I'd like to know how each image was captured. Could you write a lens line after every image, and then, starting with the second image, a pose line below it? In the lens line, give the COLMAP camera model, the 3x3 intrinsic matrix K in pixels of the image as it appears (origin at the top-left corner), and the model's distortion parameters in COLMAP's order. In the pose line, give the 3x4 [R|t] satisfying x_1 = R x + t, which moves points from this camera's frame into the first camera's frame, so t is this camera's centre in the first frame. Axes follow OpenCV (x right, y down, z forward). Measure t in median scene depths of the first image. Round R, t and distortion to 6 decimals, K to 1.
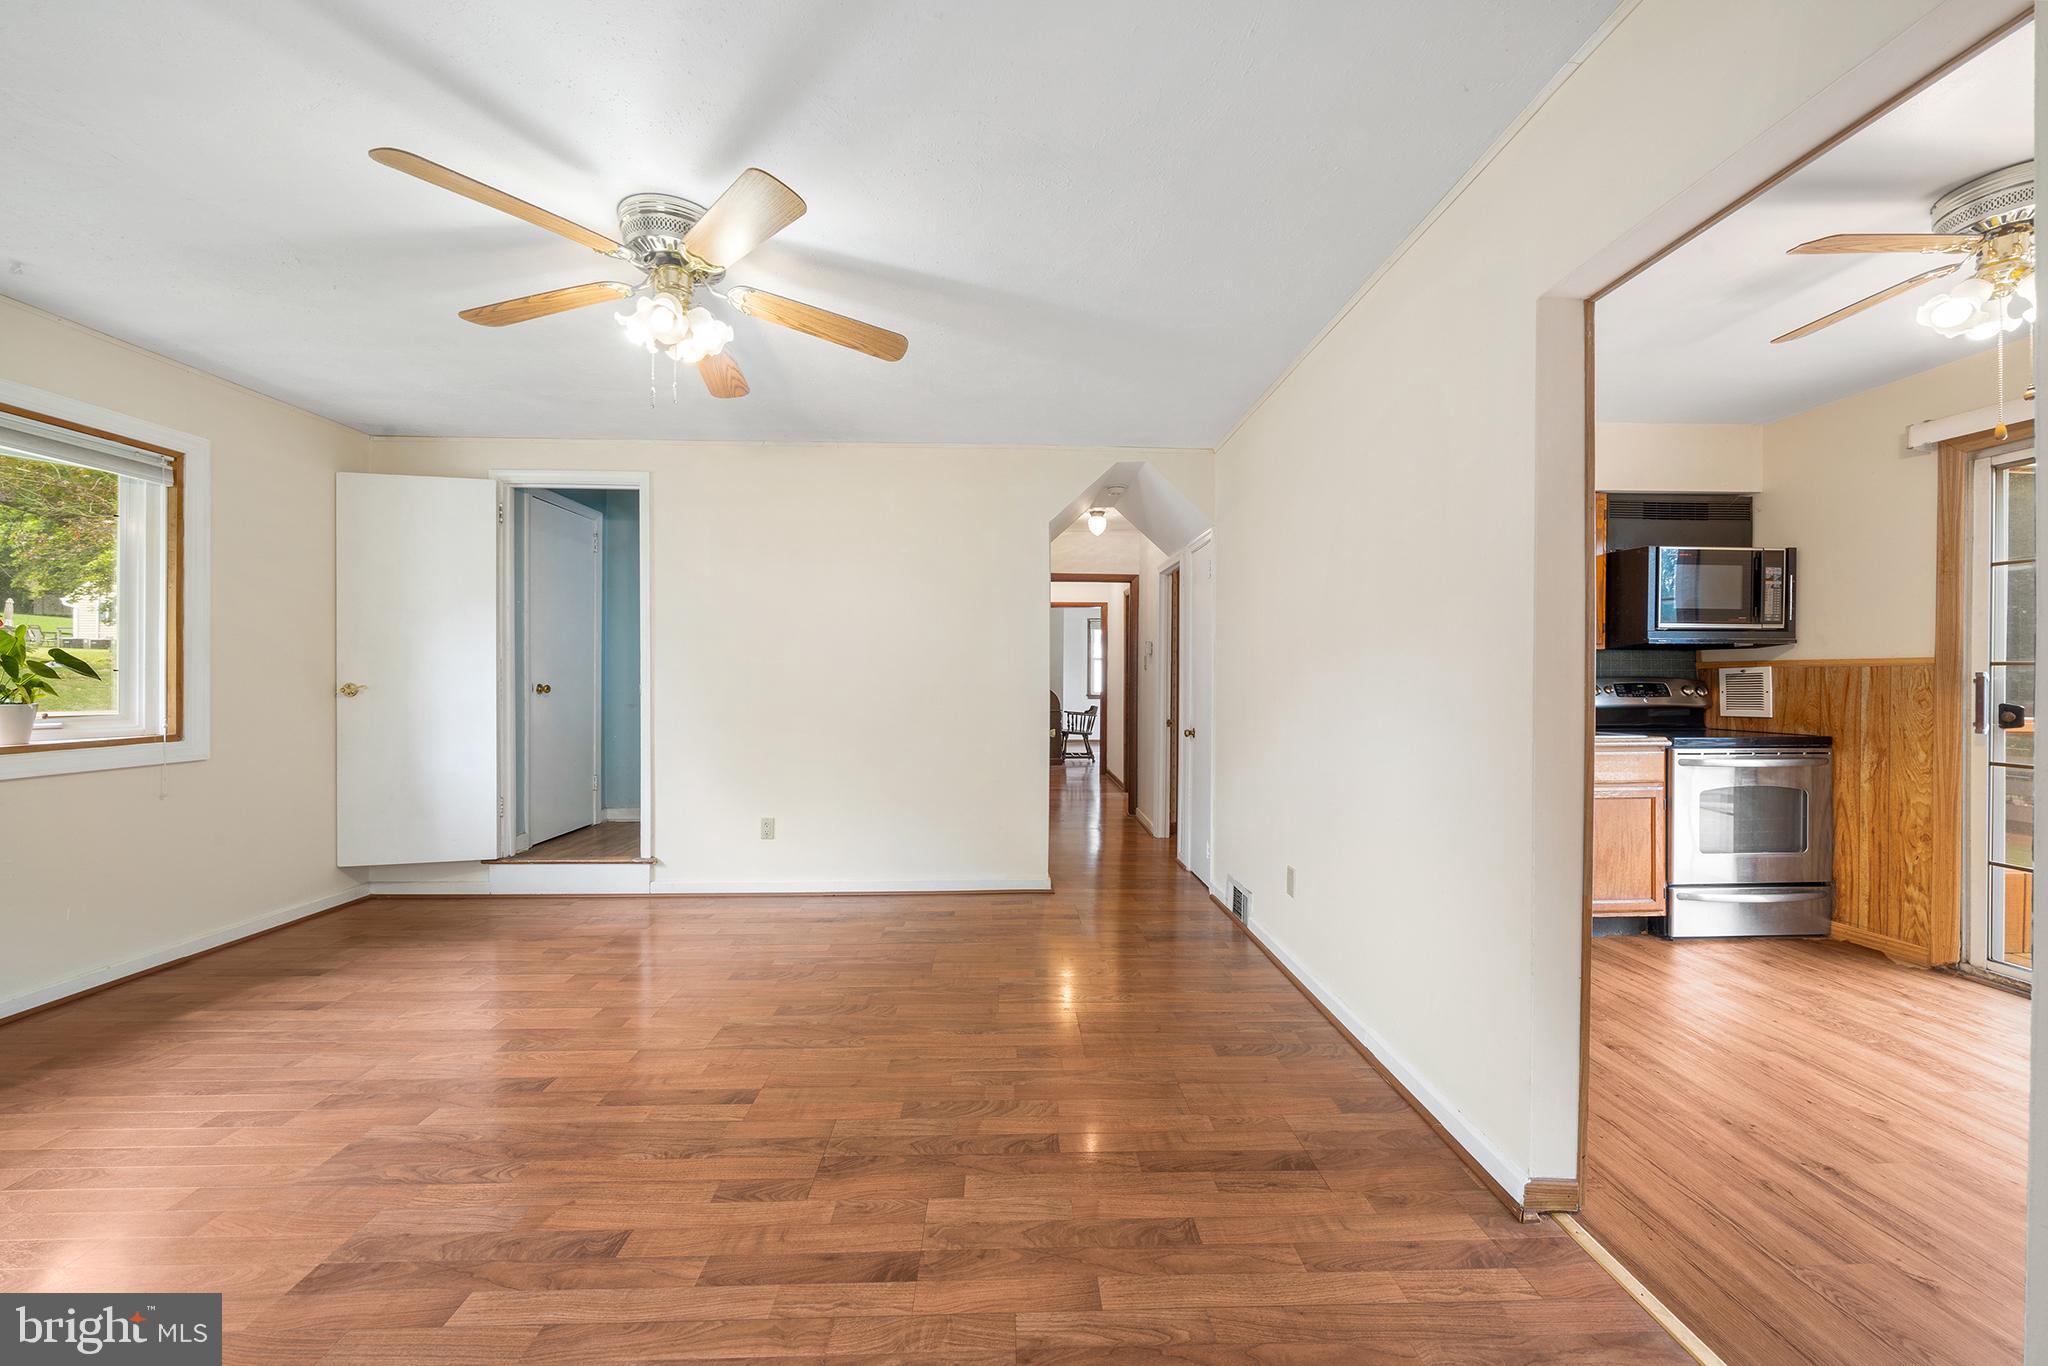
lens RADIAL K [[708.1, 0, 1036.0], [0, 708.1, 678.5], [0, 0, 1]] dist [-0.007134, -0.000226]
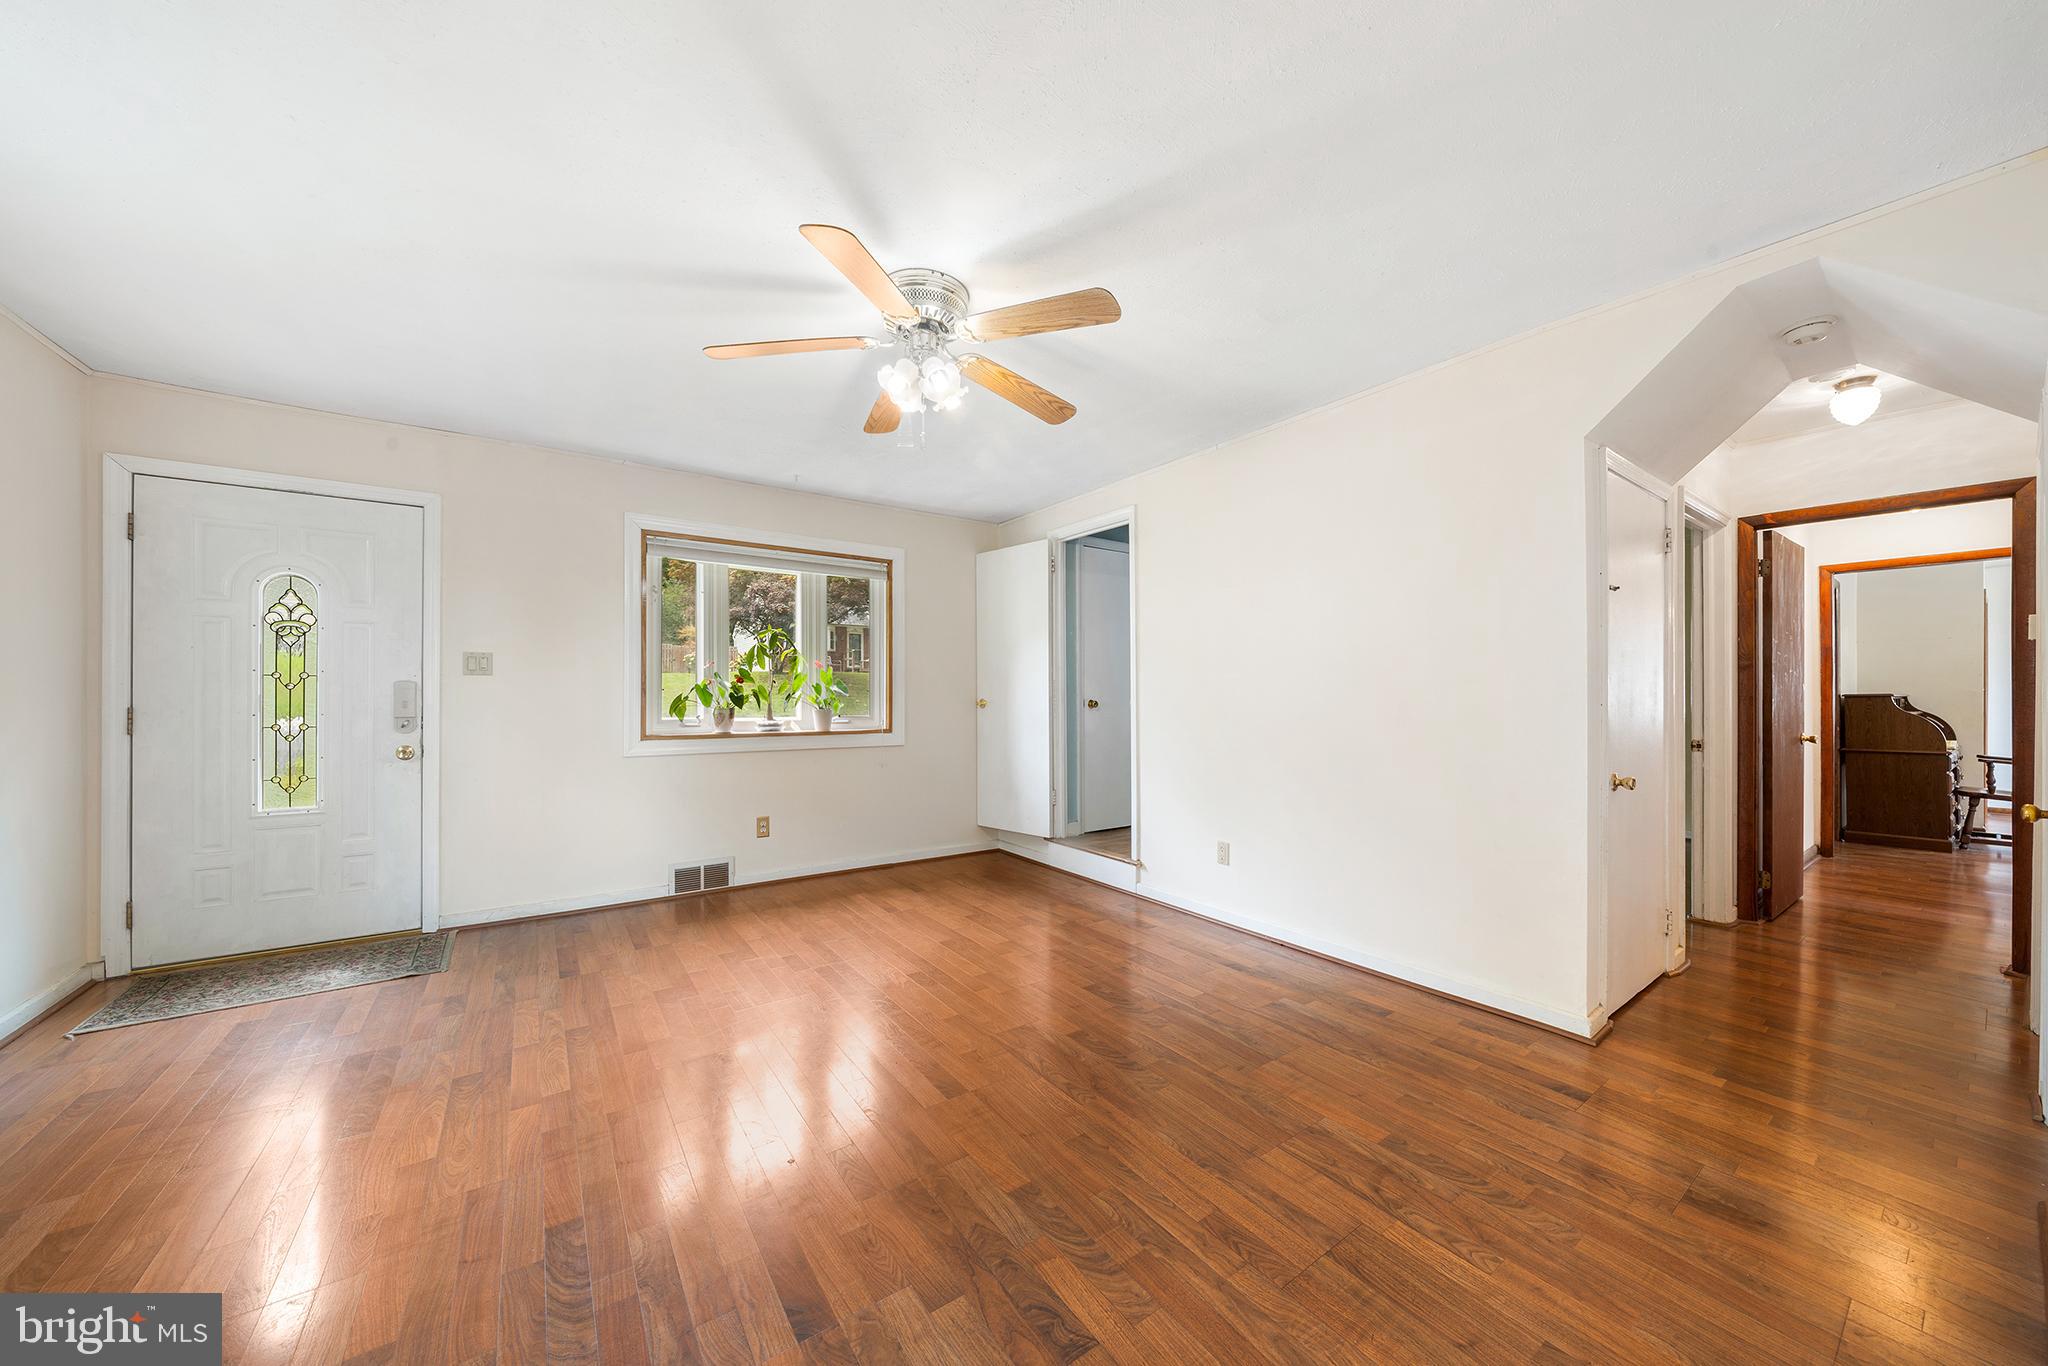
lens RADIAL K [[708.1, 0, 1020.9], [0, 708.1, 686.7], [0, 0, 1]] dist [-0.007134, -0.000226]
pose [[0.539014, -0.016124, -0.842142, 0.278310], [0.000494, 0.999823, -0.018827, 0.008877], [0.842297, 0.009732, 0.538927, 0.271096]]
